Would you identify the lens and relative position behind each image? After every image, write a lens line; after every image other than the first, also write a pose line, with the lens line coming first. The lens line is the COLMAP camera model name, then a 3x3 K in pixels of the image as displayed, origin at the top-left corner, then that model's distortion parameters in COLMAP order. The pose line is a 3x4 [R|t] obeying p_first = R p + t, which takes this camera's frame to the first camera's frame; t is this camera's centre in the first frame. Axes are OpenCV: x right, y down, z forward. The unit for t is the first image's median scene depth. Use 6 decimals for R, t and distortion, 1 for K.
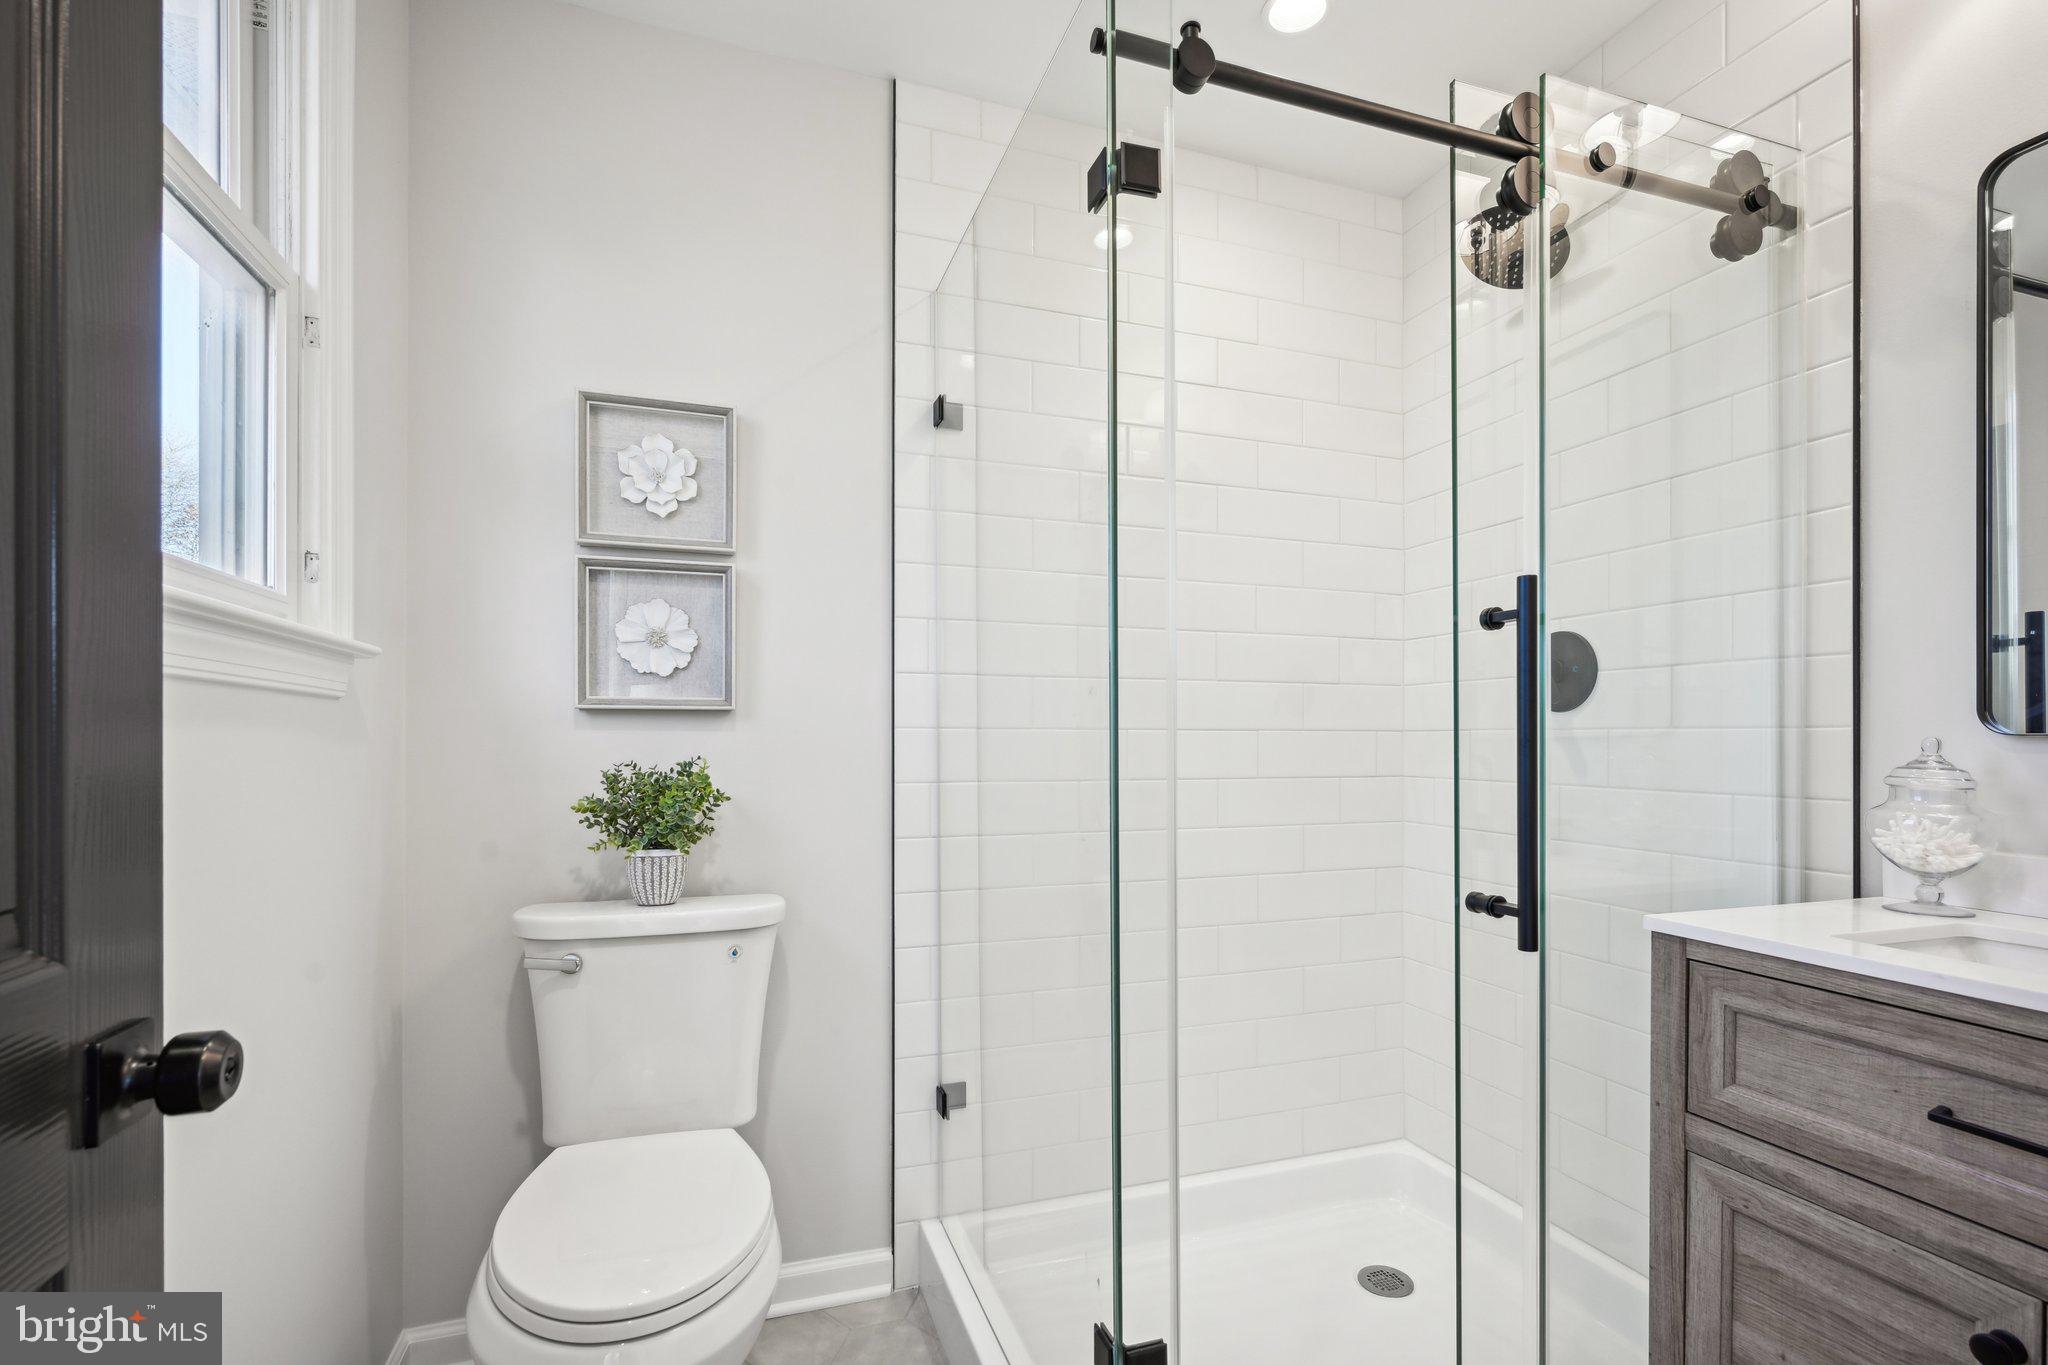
lens RADIAL K [[927.7, 0, 1026.8], [0, 927.7, 743.7], [0, 0, 1]] dist [0.000002, -0.000124]
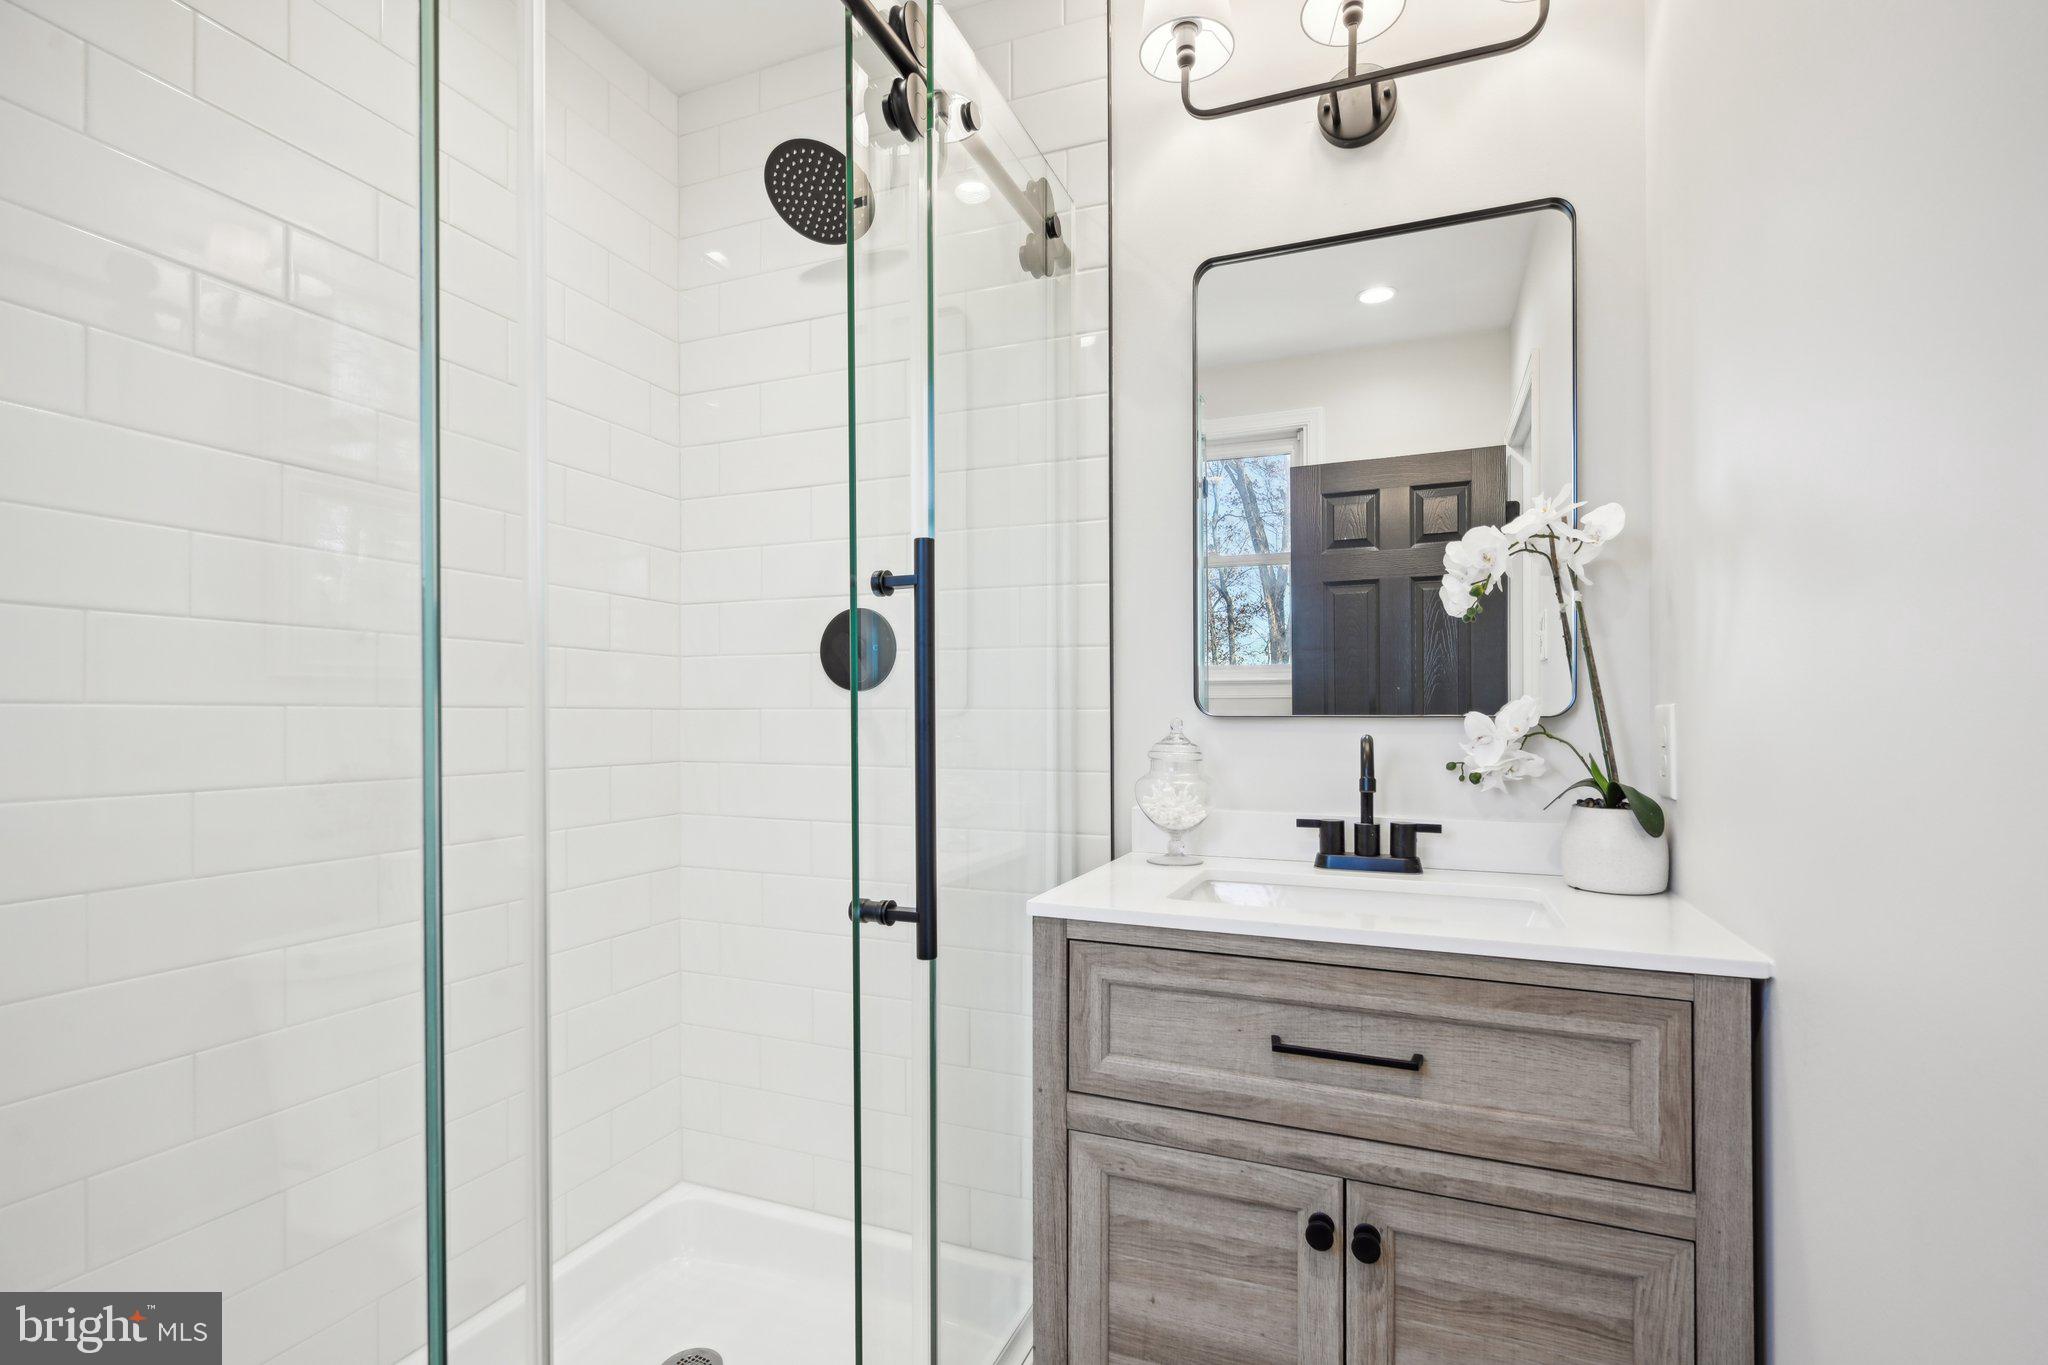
lens RADIAL K [[934.6, 0, 1027.1], [0, 934.6, 716.2], [0, 0, 1]] dist [0.000709, 0.000100]
pose [[0.654179, -0.000774, 0.756339, -0.087791], [0.004334, 0.999987, -0.002725, -0.007973], [-0.756327, 0.005060, 0.654174, 0.383989]]
